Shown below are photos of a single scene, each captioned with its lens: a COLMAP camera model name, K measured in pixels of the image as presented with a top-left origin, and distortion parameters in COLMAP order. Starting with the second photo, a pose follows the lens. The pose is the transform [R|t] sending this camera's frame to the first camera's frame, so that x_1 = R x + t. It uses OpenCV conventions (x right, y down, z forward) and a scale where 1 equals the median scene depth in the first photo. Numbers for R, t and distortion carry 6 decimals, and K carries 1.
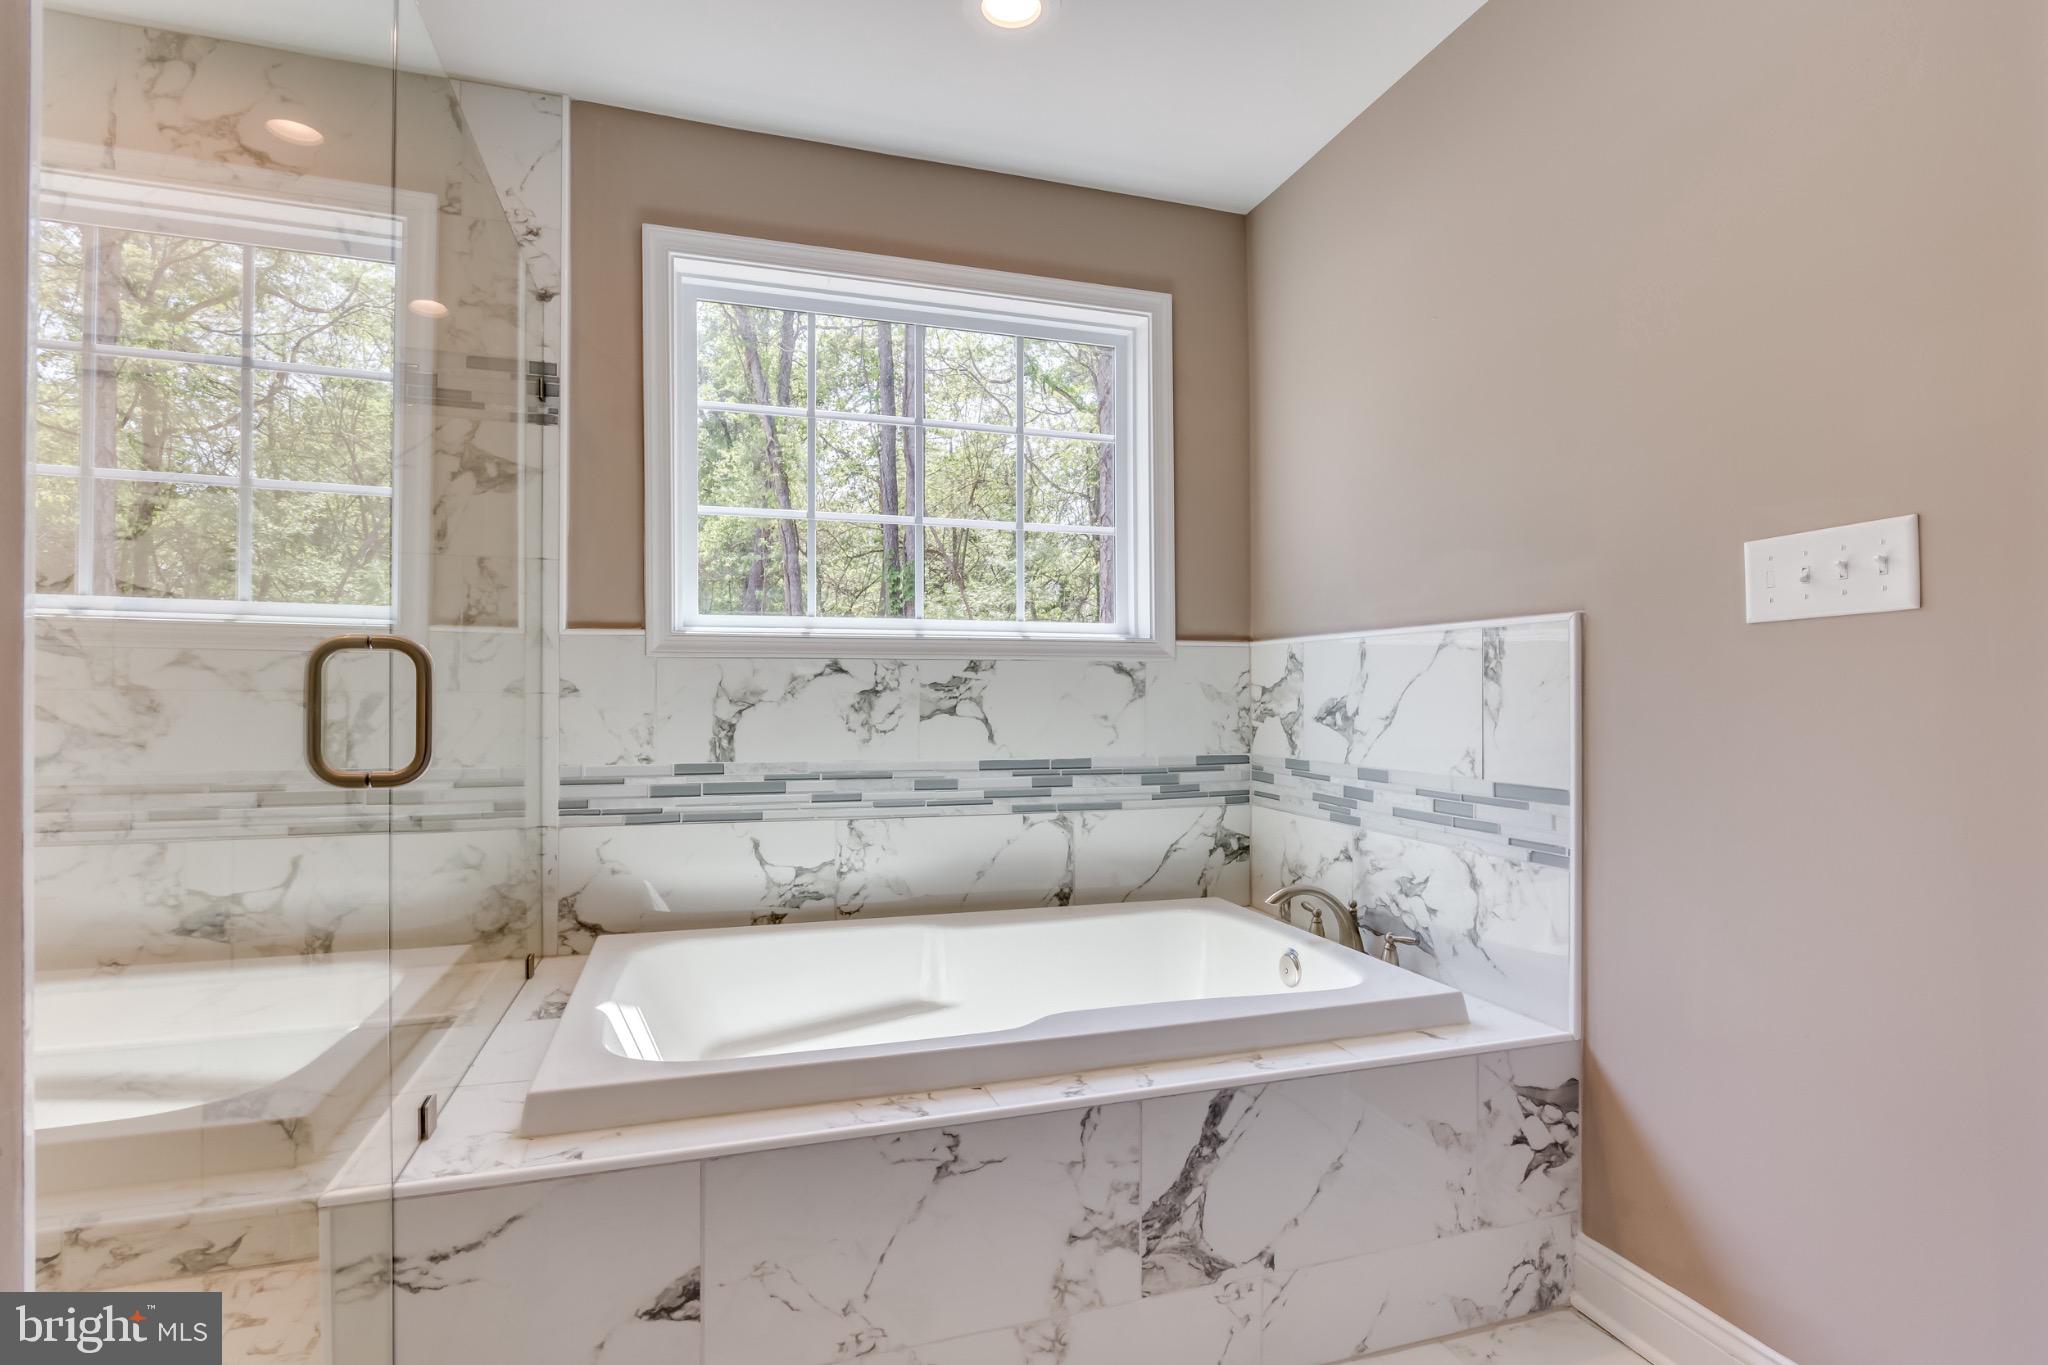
lens RADIAL K [[981.3, 0, 1022.8], [0, 981.3, 688.9], [0, 0, 1]] dist [-0.007001, 0.000606]
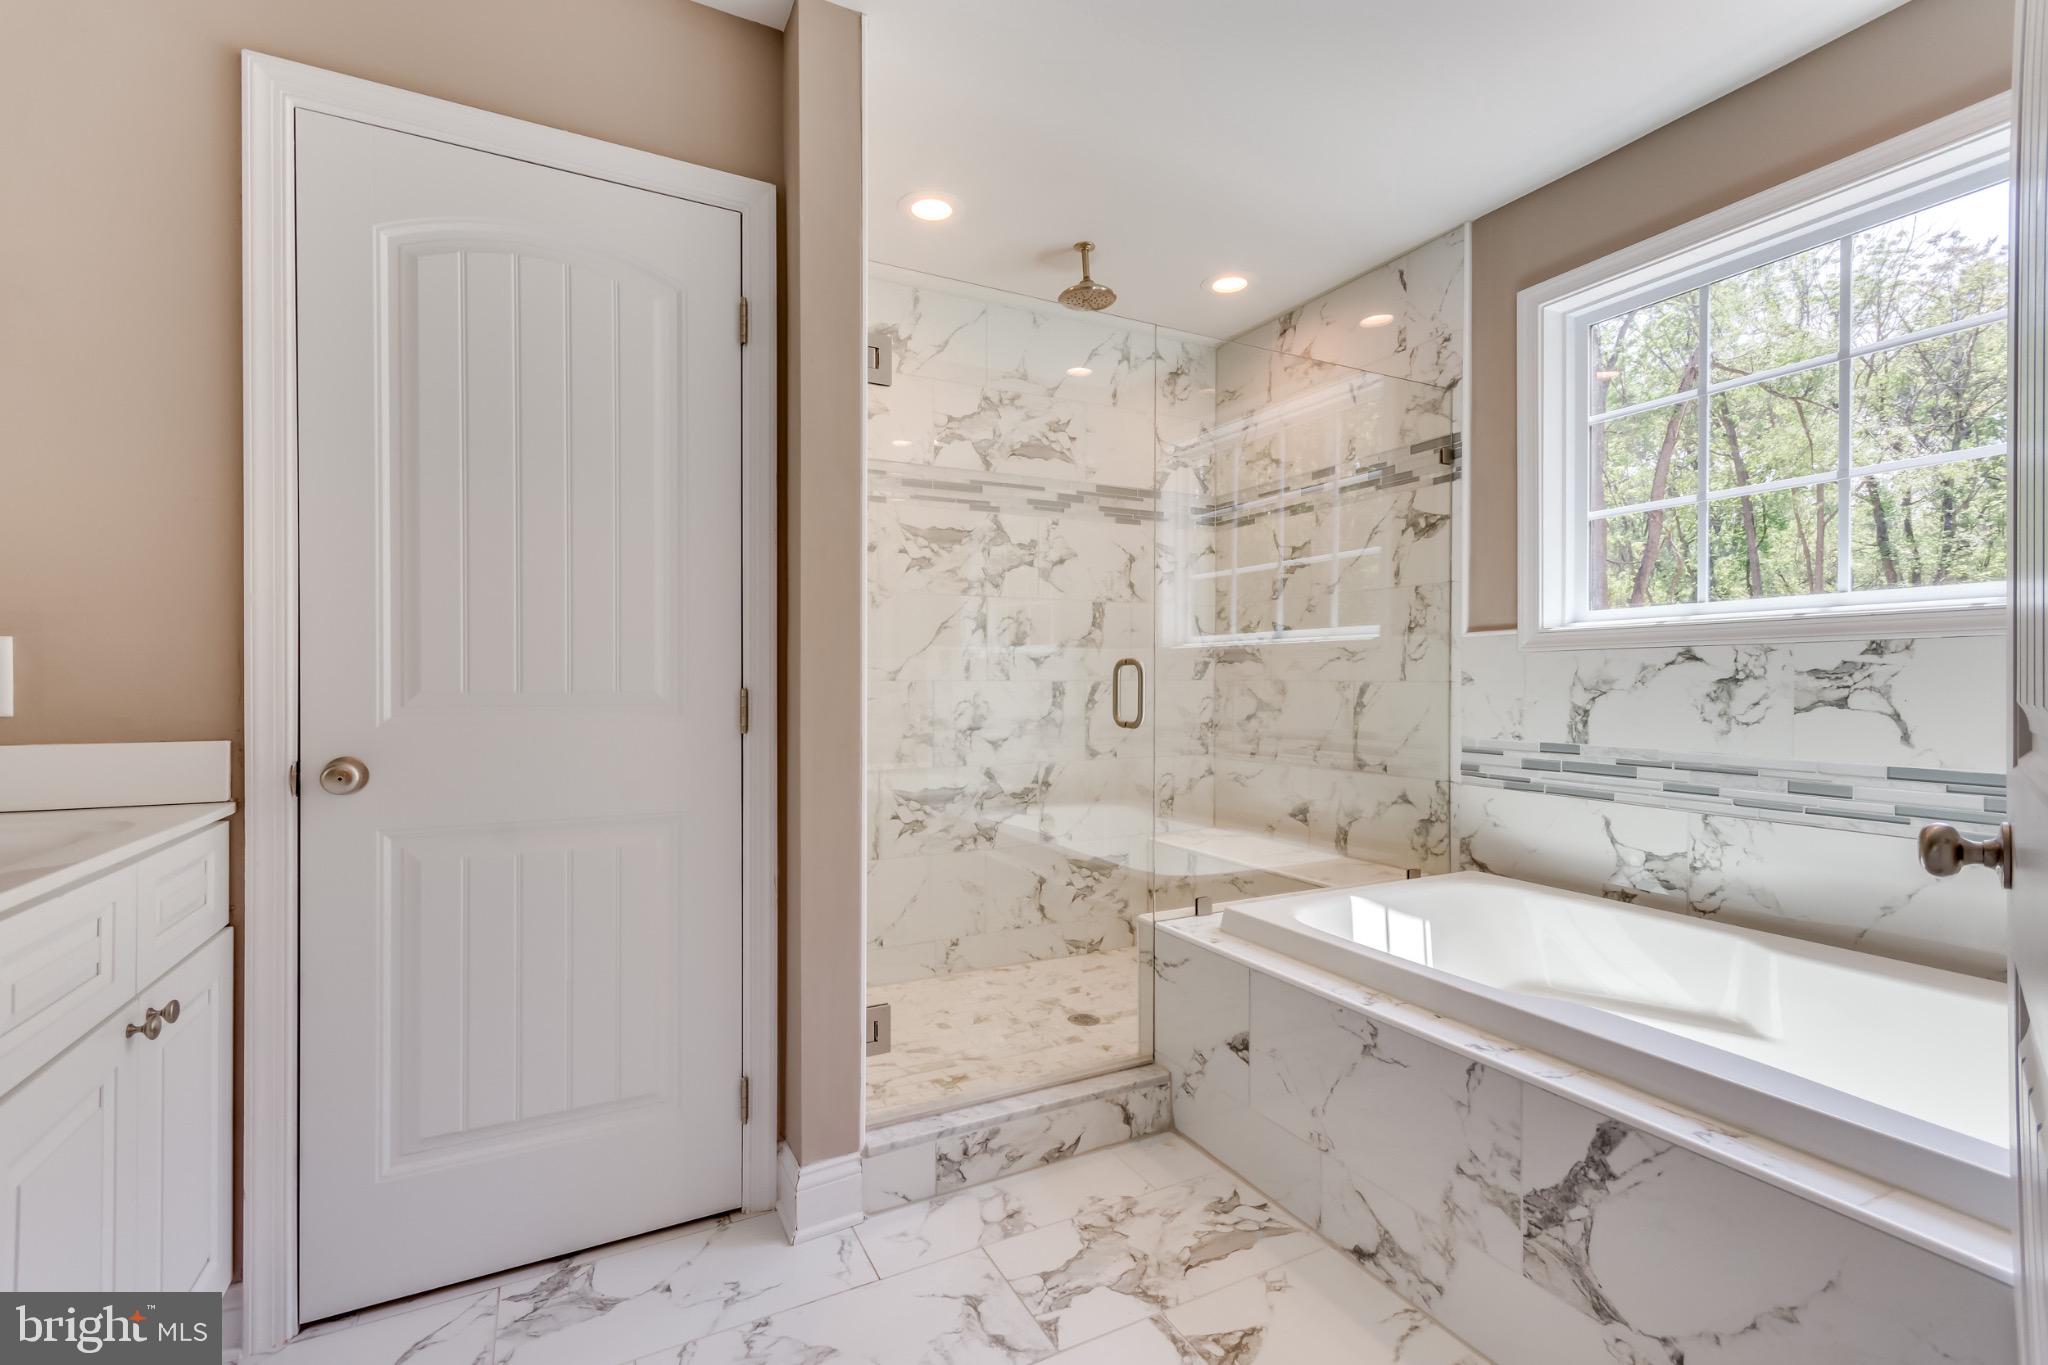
lens RADIAL K [[908.1, 0, 1022.8], [0, 908.1, 682.3], [0, 0, 1]] dist [0.002756, 0.000680]
pose [[0.159664, -0.000577, -0.987171, 0.627734], [0.008515, 0.999963, 0.000793, -0.001510], [0.987135, -0.008532, 0.159663, 0.216656]]
